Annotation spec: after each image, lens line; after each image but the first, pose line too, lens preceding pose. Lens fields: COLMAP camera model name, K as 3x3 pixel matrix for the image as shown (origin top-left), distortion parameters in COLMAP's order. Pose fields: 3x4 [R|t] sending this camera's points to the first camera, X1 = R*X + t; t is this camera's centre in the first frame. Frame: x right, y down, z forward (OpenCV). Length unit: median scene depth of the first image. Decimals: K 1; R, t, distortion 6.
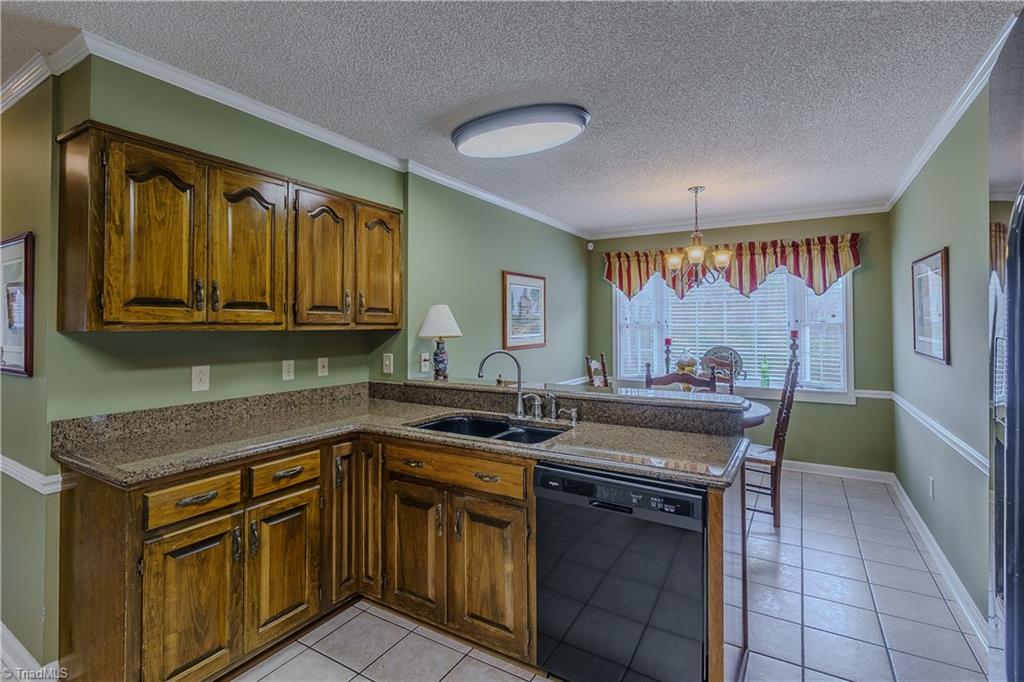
lens RADIAL K [[486.4, 0, 510.6], [0, 486.4, 316.2], [0, 0, 1]] dist [0.000983, 0.000212]
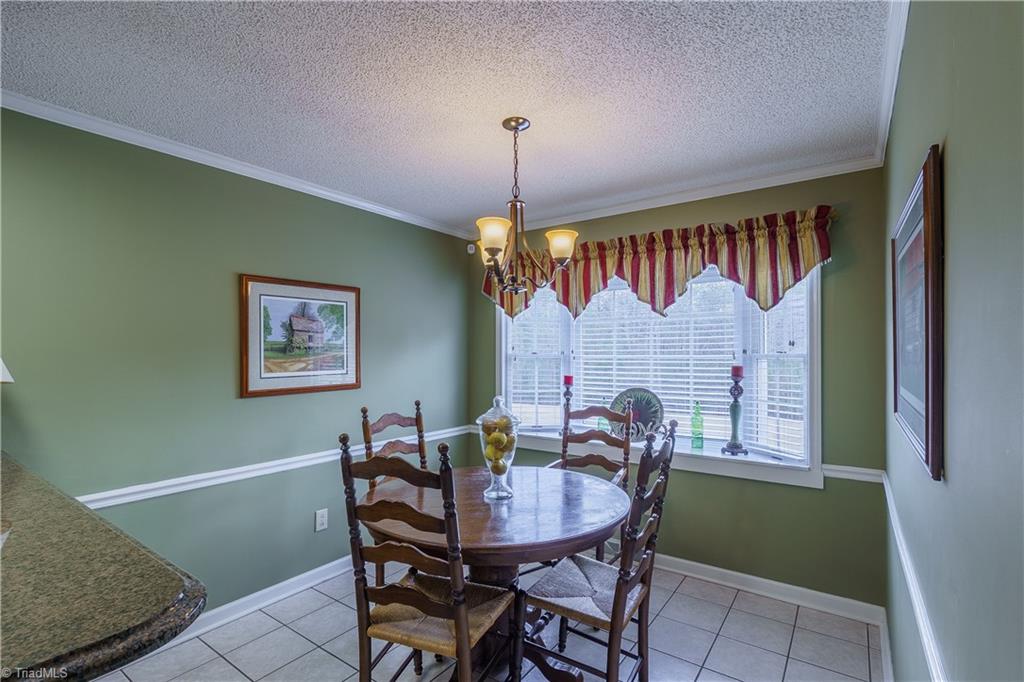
lens RADIAL K [[475.9, 0, 510.7], [0, 475.9, 354.6], [0, 0, 1]] dist [-0.001526, 0.000019]
pose [[0.996966, 0.000672, -0.077840, 0.359257], [0.000819, 0.999817, 0.019121, 0.001874], [0.077839, -0.019127, 0.996782, 0.371542]]
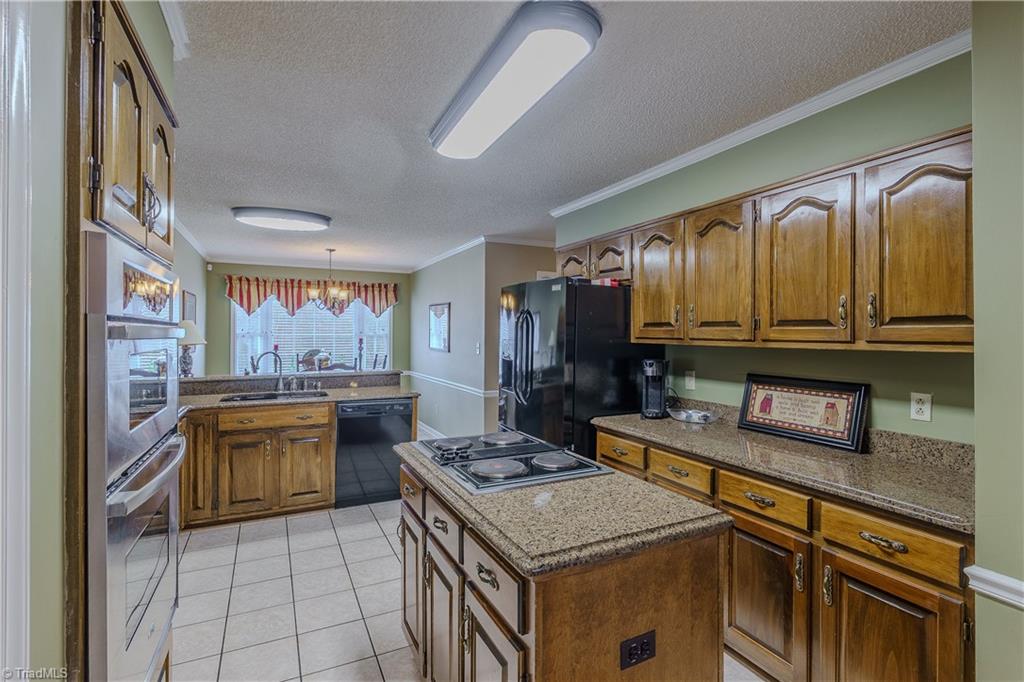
lens RADIAL K [[489.8, 0, 506.6], [0, 489.8, 329.0], [0, 0, 1]] dist [-0.002301, -0.000529]
pose [[0.546936, 0.010032, 0.837114, -0.550785], [-0.018029, 0.999837, -0.000203, -0.010801], [-0.836980, -0.014981, 0.547028, -0.311303]]
